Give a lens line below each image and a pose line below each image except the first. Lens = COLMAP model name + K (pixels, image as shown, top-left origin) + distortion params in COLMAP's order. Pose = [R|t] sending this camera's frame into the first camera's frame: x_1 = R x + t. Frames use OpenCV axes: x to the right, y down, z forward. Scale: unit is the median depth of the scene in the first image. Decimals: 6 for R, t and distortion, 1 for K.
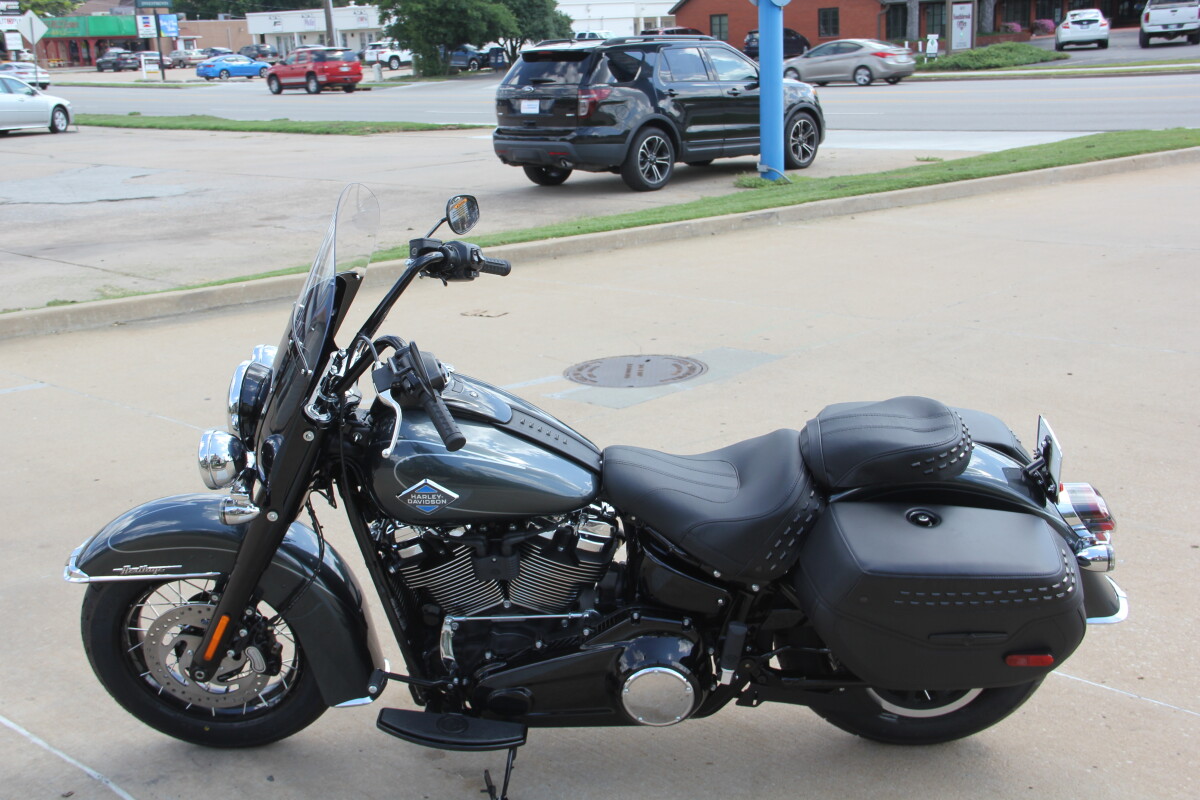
lens RADIAL K [[1429.0, 0, 596.3], [0, 1429.0, 456.5], [0, 0, 1]] dist [0.071075, 0.000000]
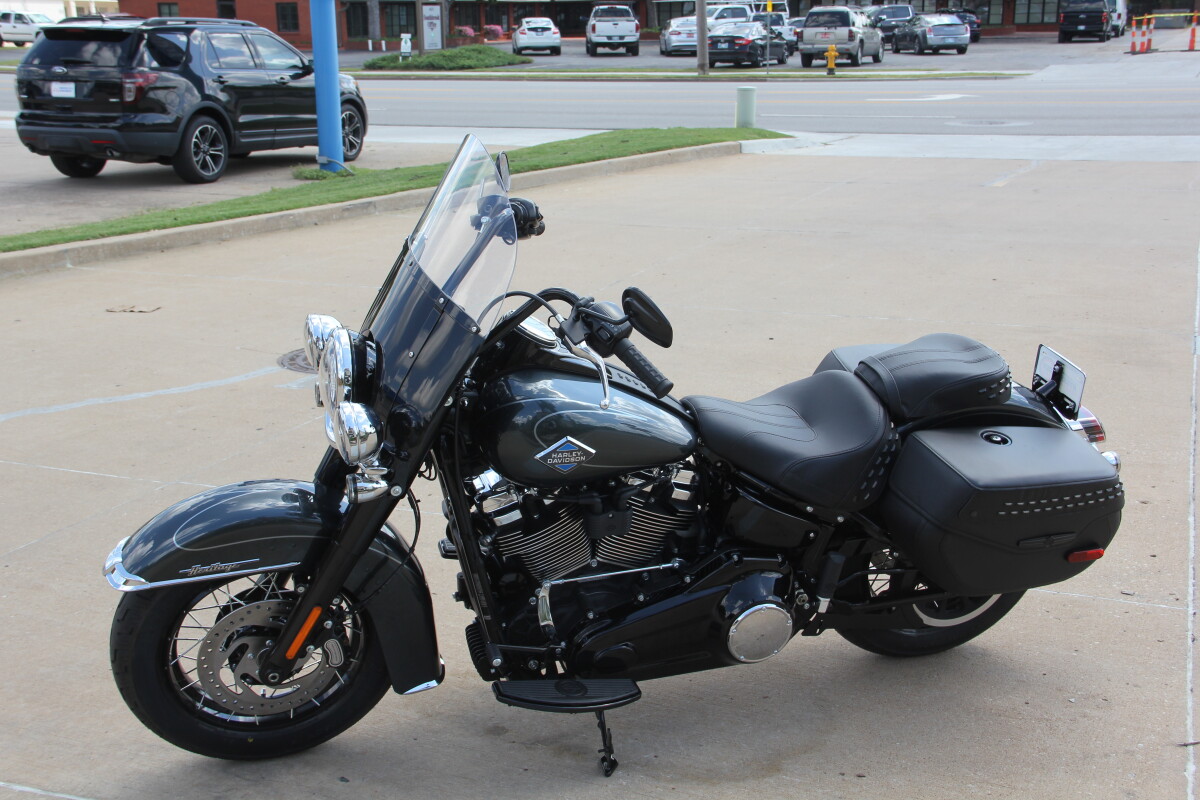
lens RADIAL K [[1429.0, 0, 621.3], [0, 1429.0, 462.3], [0, 0, 1]] dist [0.071075, 0.000000]
pose [[0.924626, -0.080451, 0.372281, -0.173207], [0.079025, 0.996689, 0.019115, 0.006598], [-0.372587, 0.011745, 0.927923, 0.028920]]
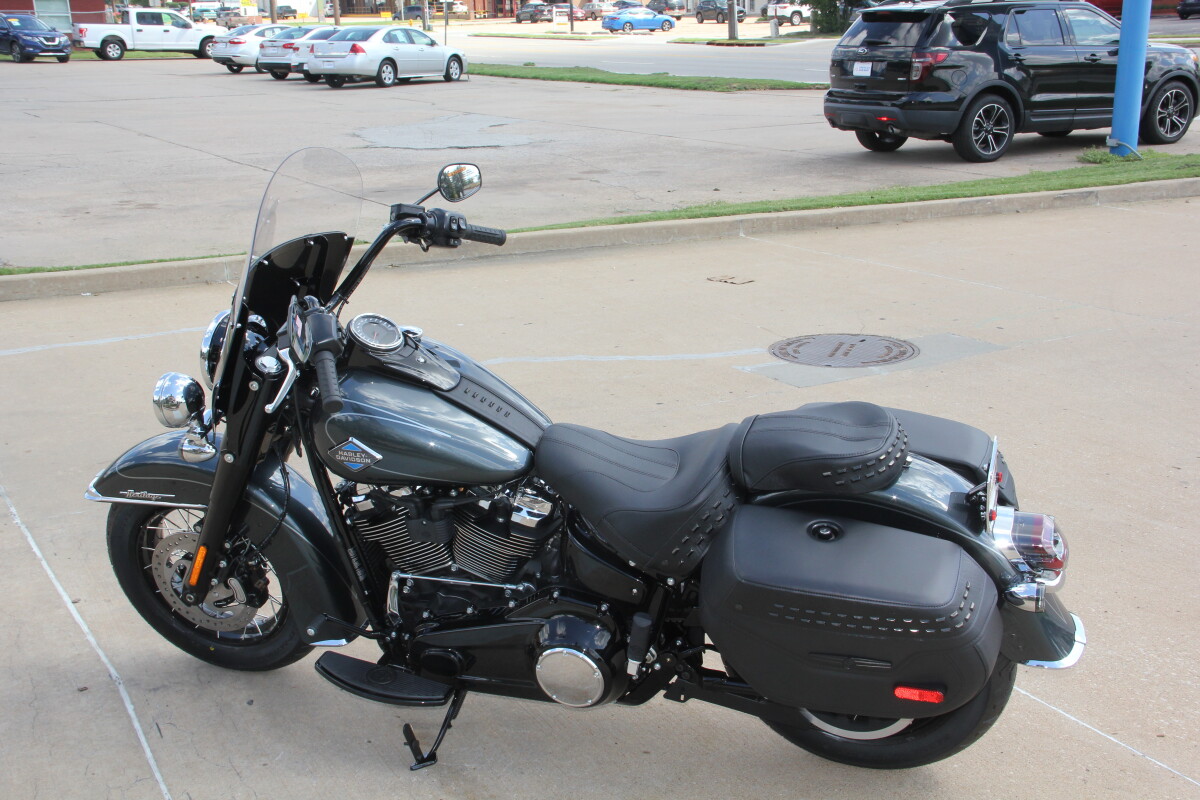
lens RADIAL K [[1429.0, 0, 587.8], [0, 1429.0, 466.3], [0, 0, 1]] dist [0.071075, 0.000000]
pose [[0.961099, 0.104780, -0.255558, 0.119499], [-0.095852, 0.994277, 0.047176, -0.011123], [0.259039, -0.020845, 0.965642, 0.016565]]
